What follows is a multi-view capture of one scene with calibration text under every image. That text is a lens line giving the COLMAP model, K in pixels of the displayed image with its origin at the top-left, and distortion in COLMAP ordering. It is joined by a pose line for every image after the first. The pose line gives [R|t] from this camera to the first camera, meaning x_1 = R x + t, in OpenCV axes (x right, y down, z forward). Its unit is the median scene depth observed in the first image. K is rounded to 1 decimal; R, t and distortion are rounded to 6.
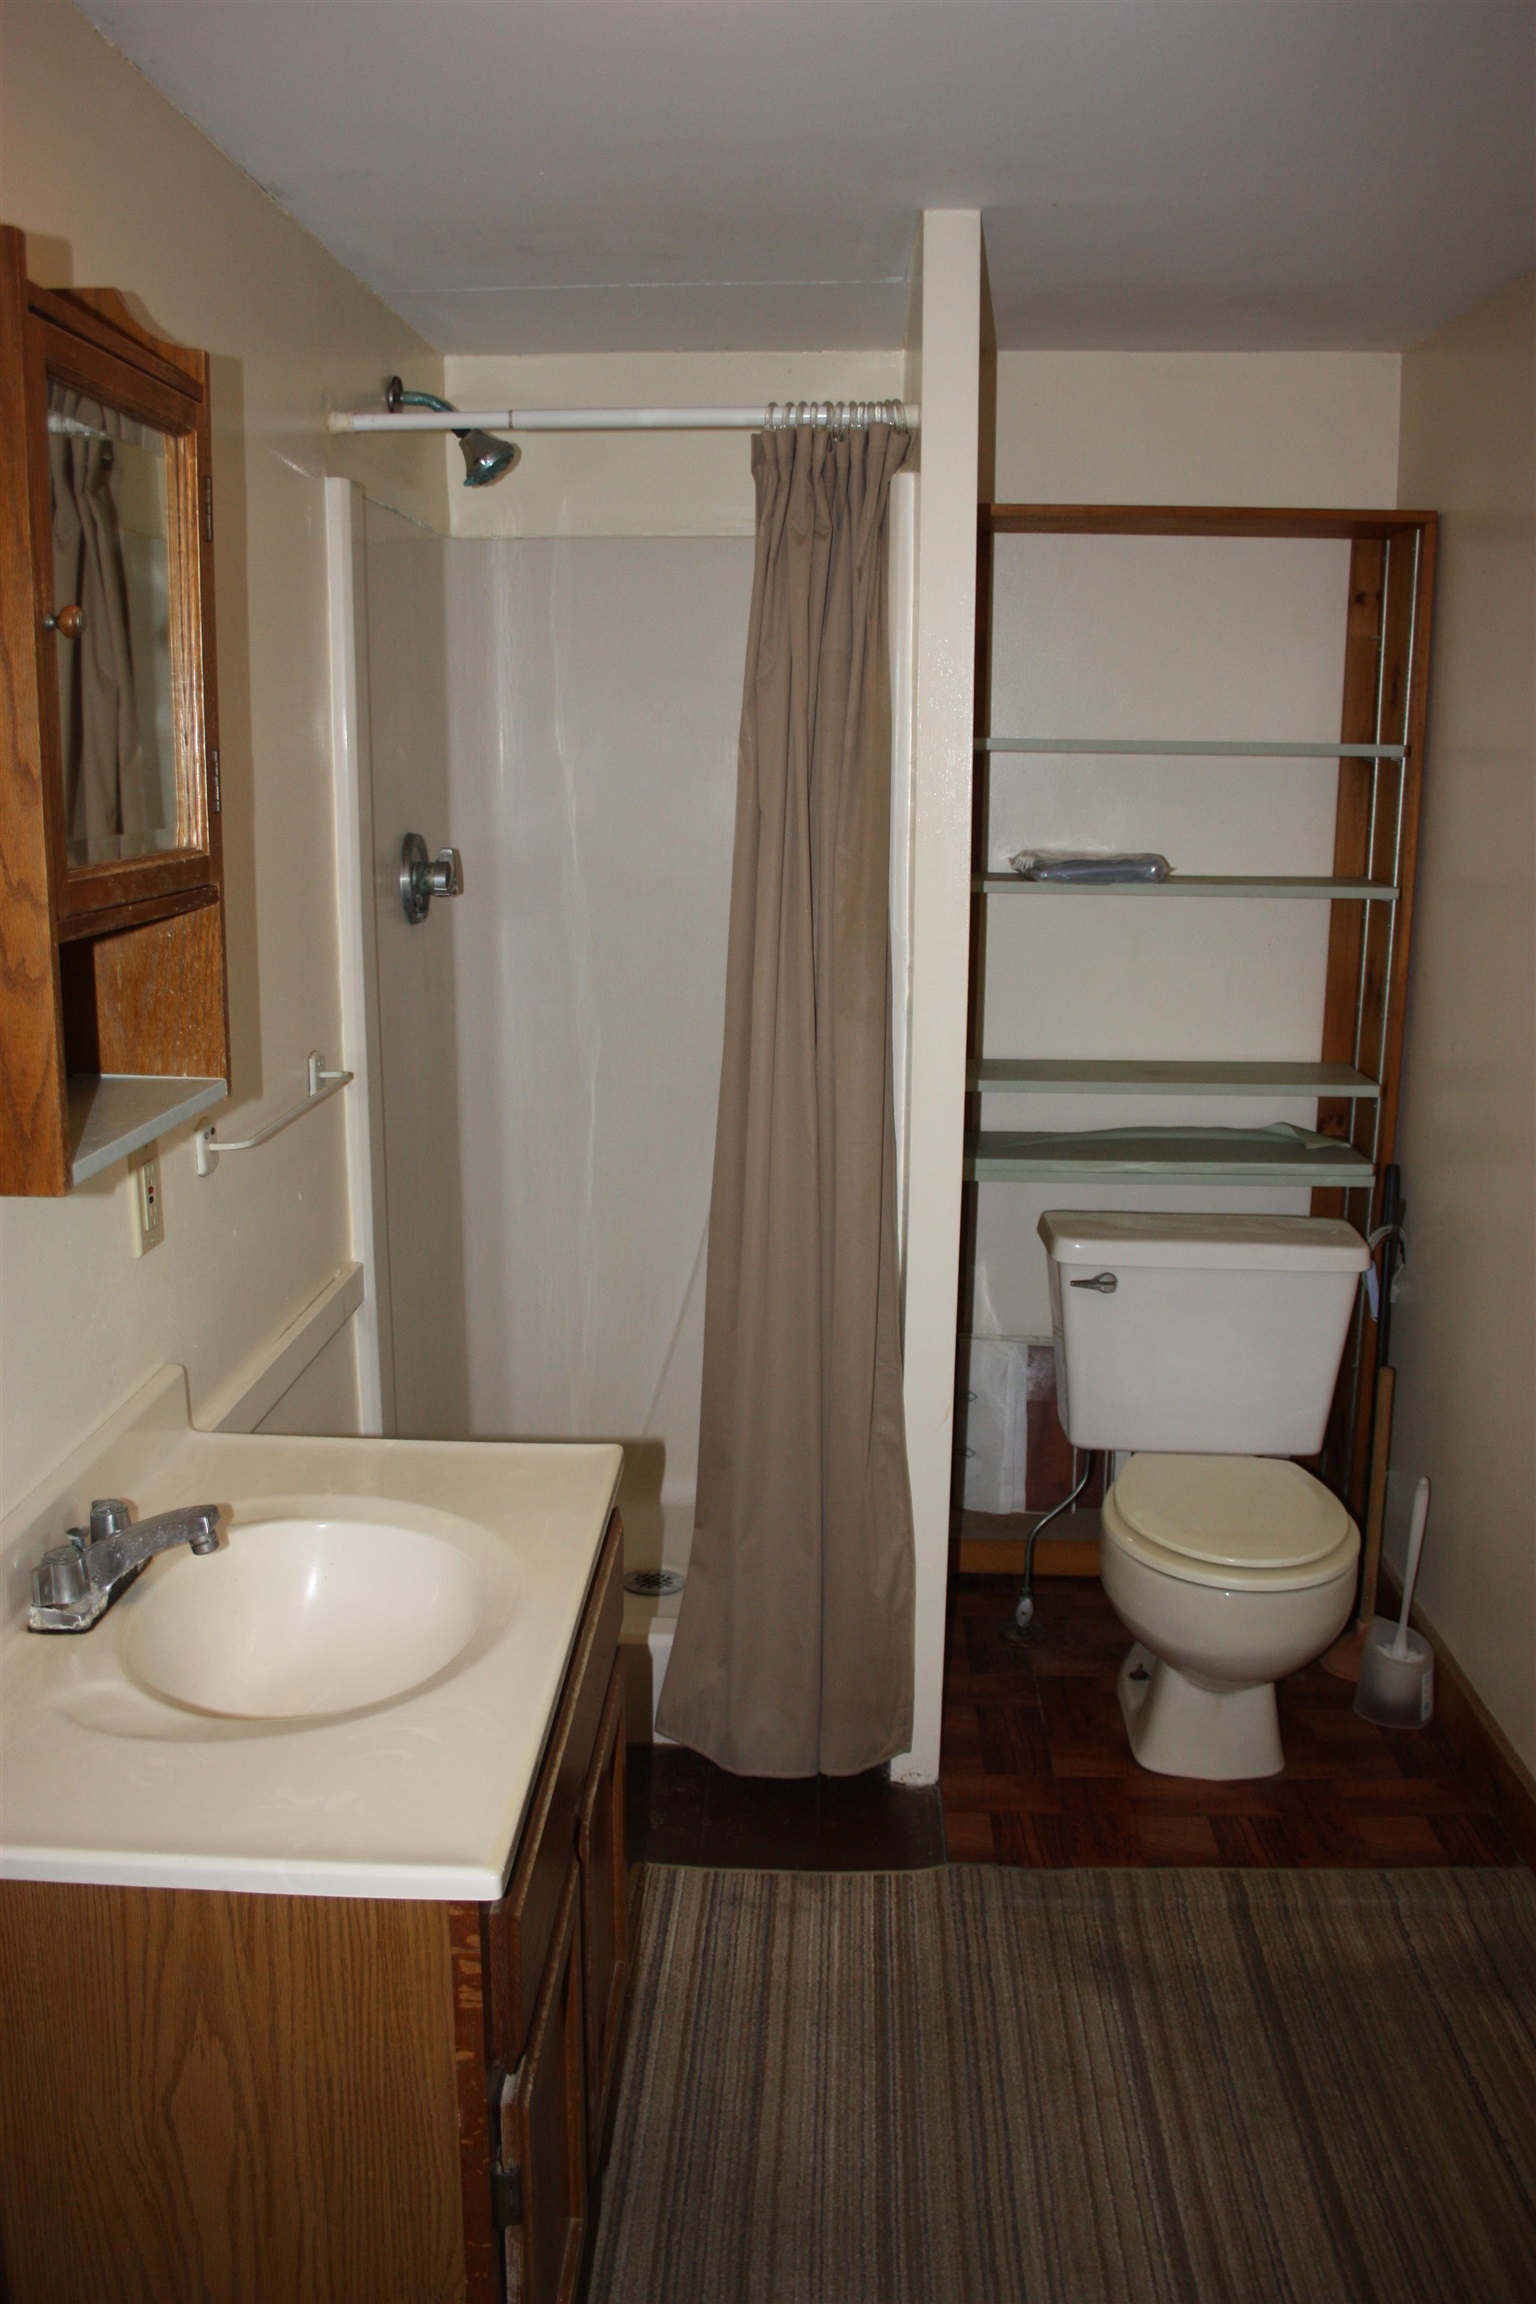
lens RADIAL K [[1921.7, 0, 748.1], [0, 1921.7, 1164.6], [0, 0, 1]] dist [-0.153135, 0.122643]
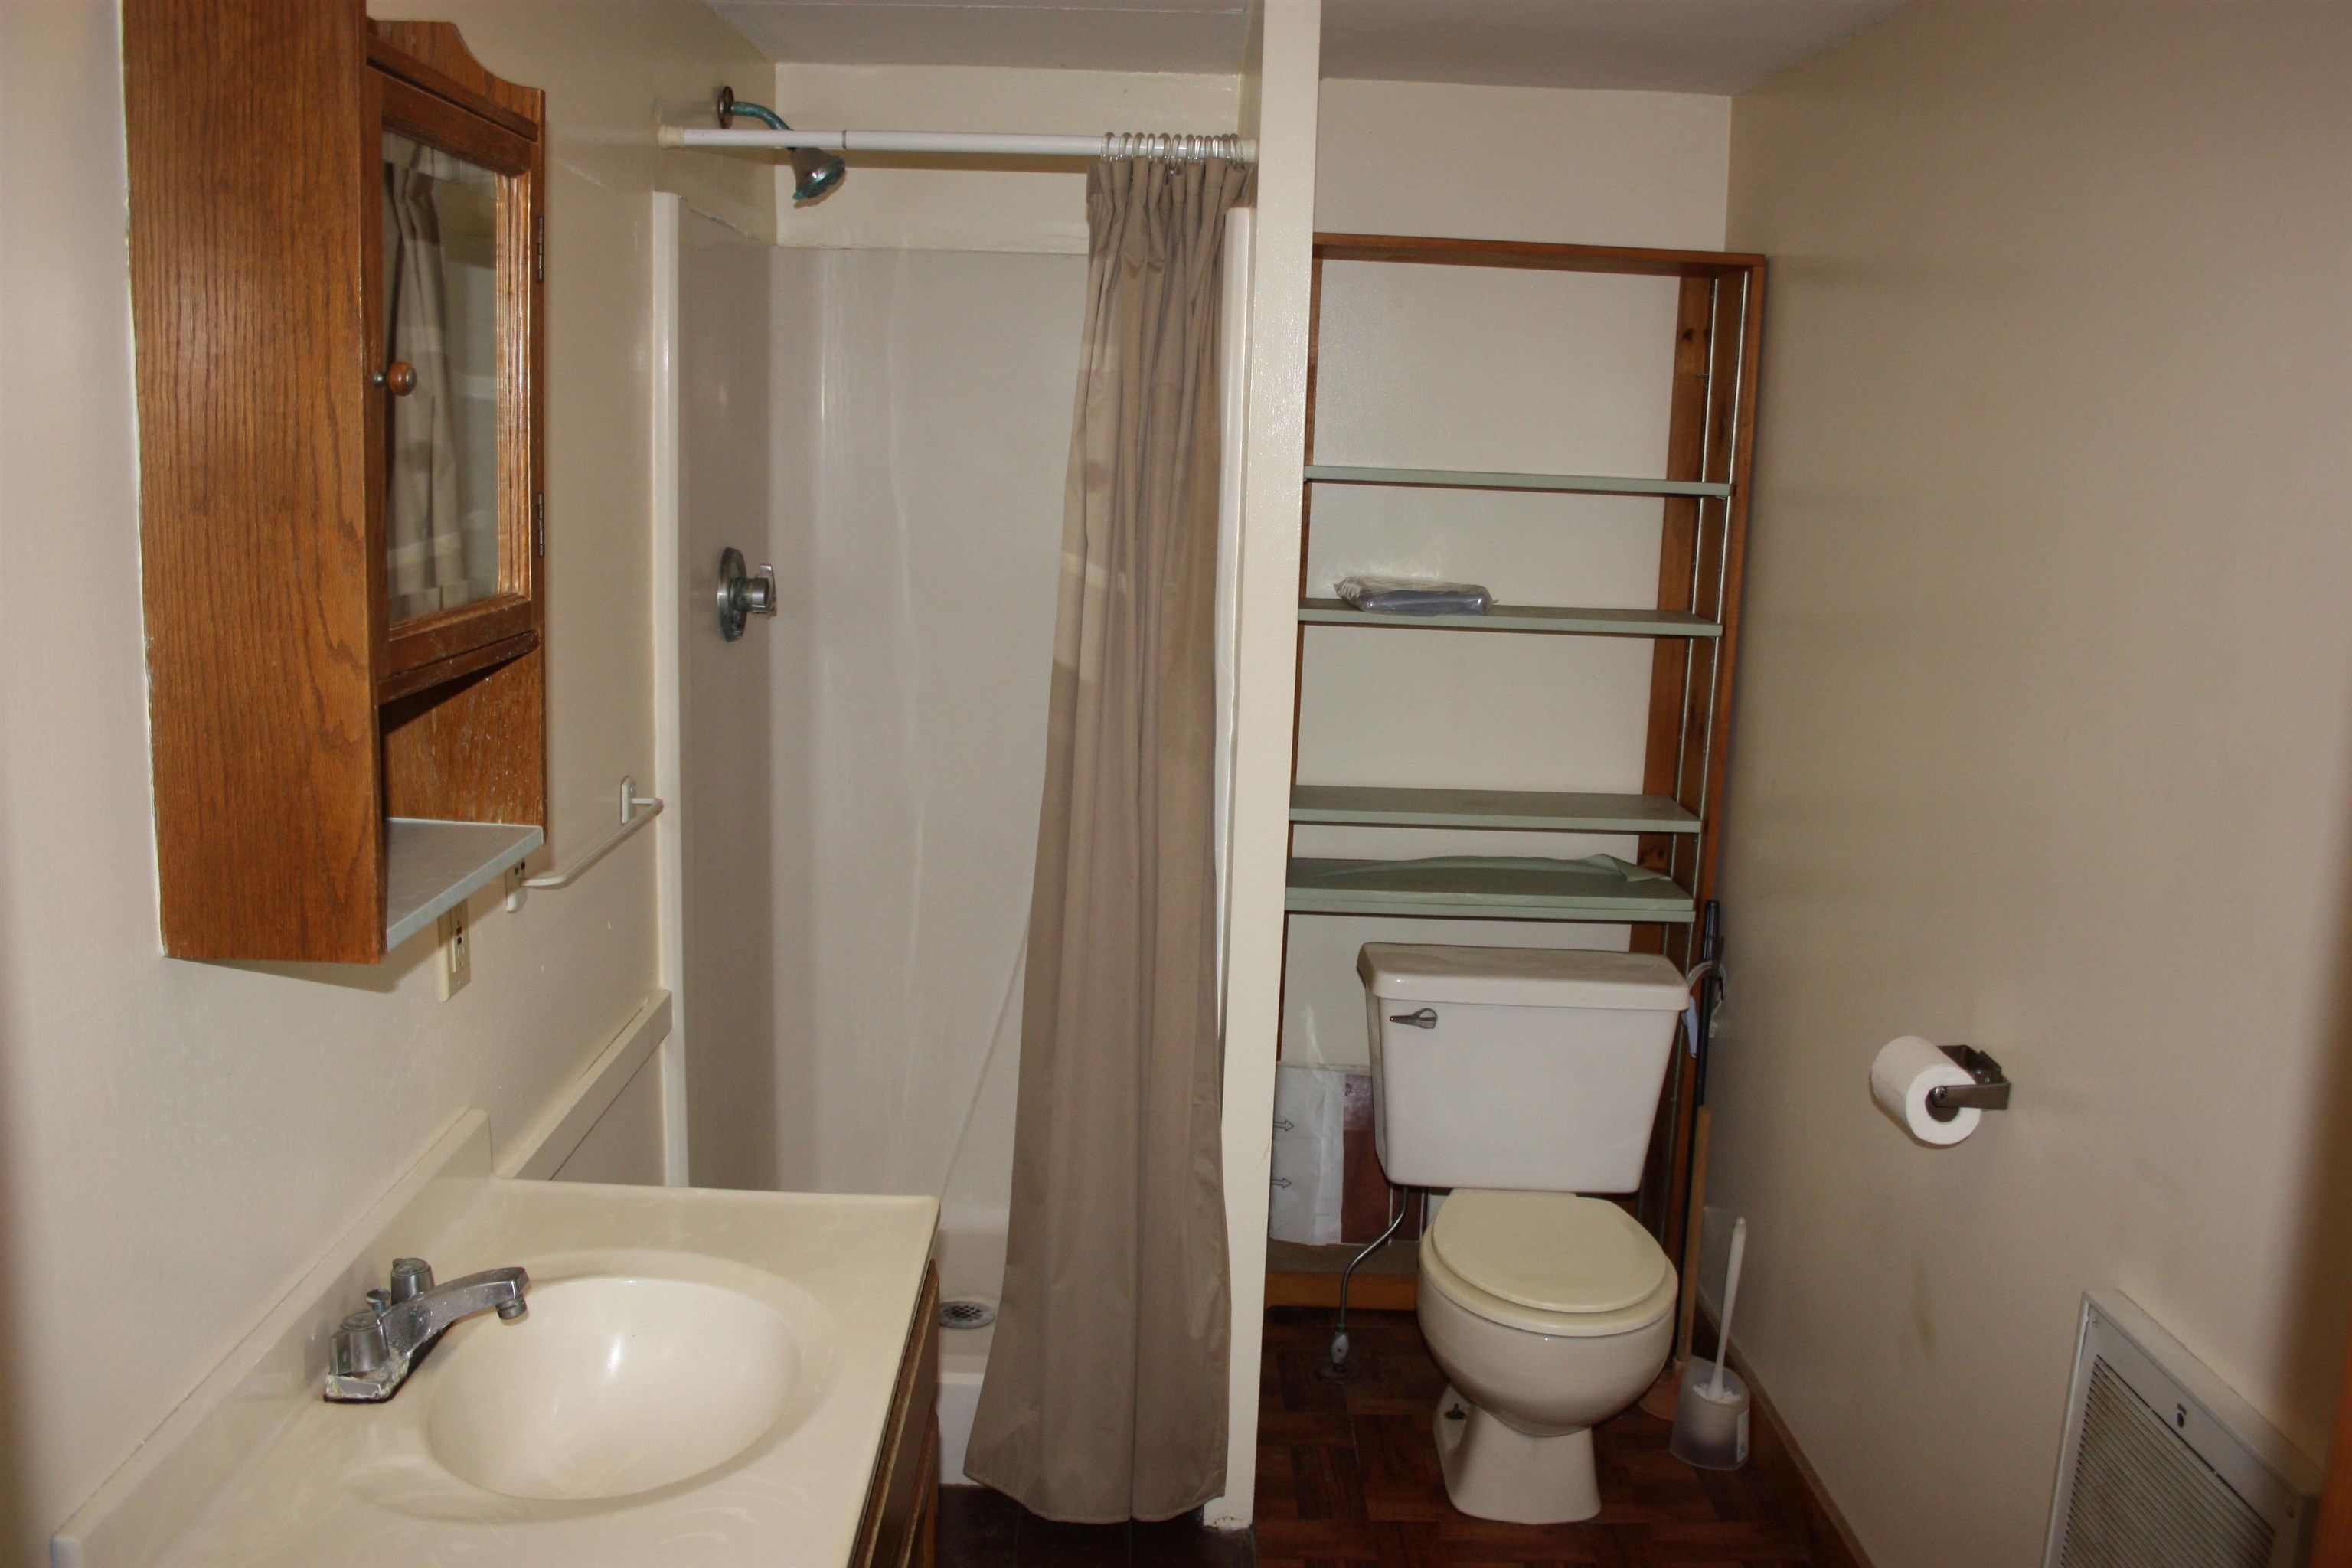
lens RADIAL K [[1961.7, 0, 1188.1], [0, 1961.7, 776.9], [0, 0, 1]] dist [-0.153135, 0.122643]
pose [[0.997611, 0.018761, 0.066488, -0.006799], [-0.016352, 0.999196, -0.036604, -0.026849], [-0.067122, 0.035429, 0.997116, -0.008919]]
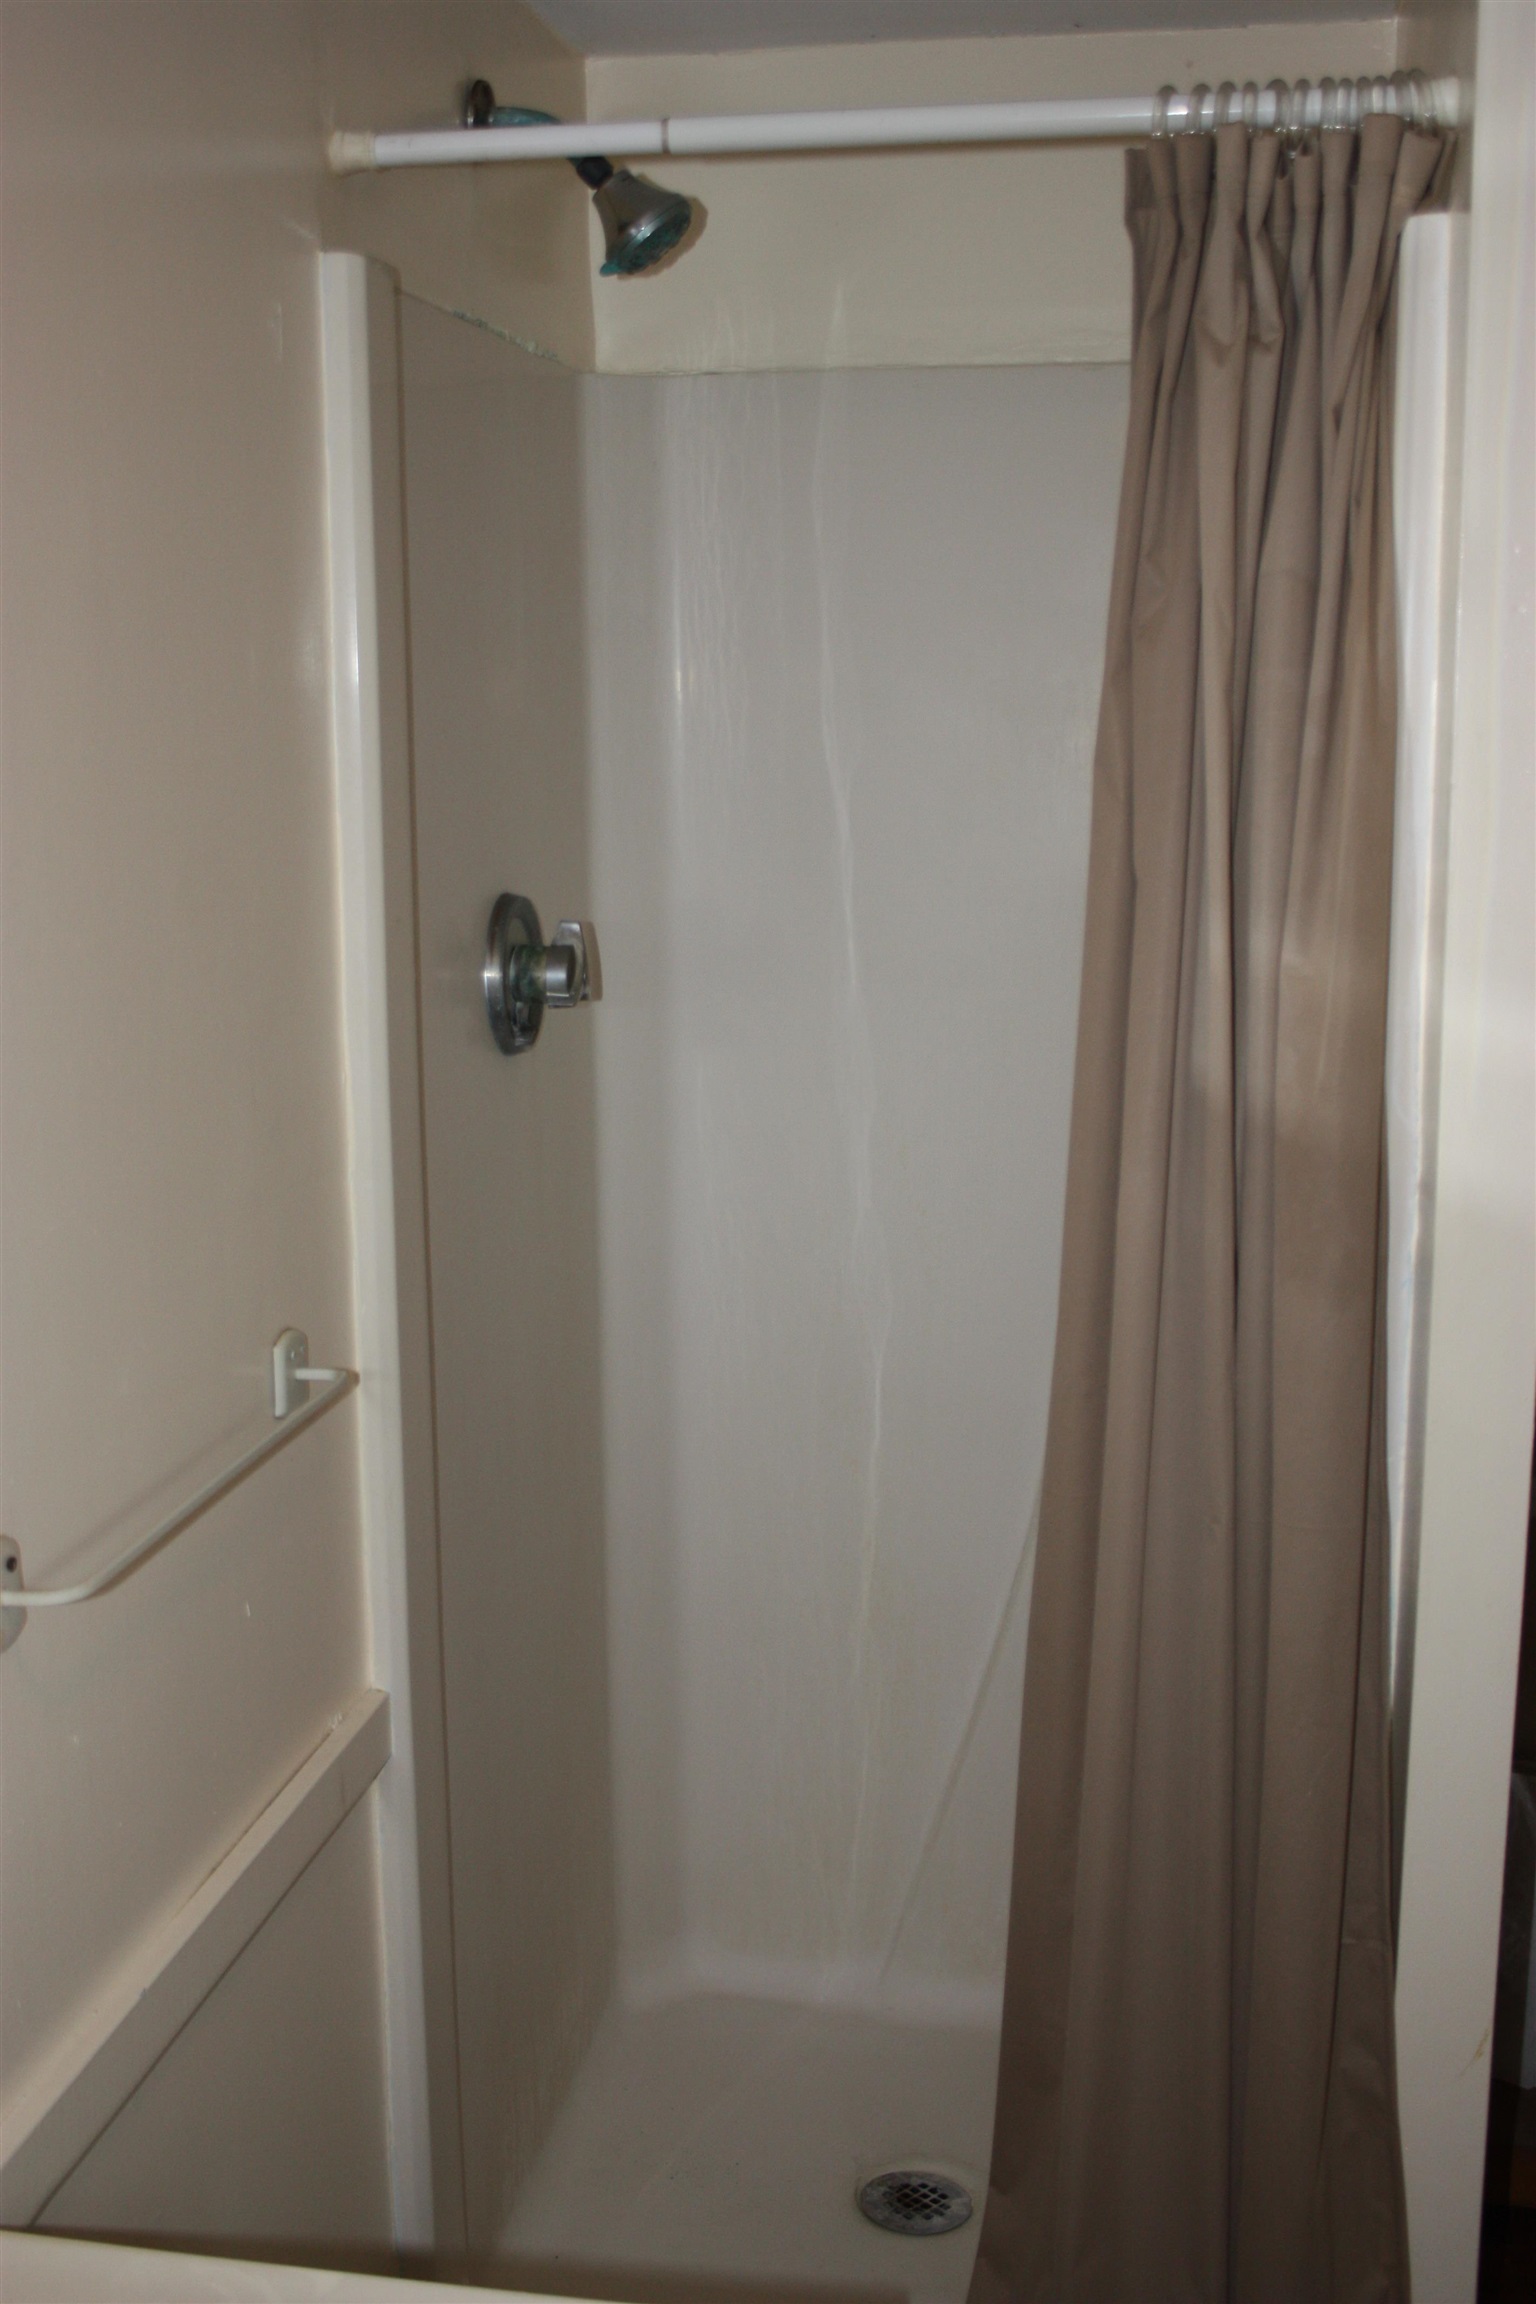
lens RADIAL K [[2515.9, 0, 750.4], [0, 2515.9, 1137.0], [0, 0, 1]] dist [-0.056910, 0.000000]
pose [[0.990644, 0.013873, -0.135765, -0.003494], [-0.017795, 0.999457, -0.027716, -0.093271], [0.135306, 0.029873, 0.990353, 0.307238]]
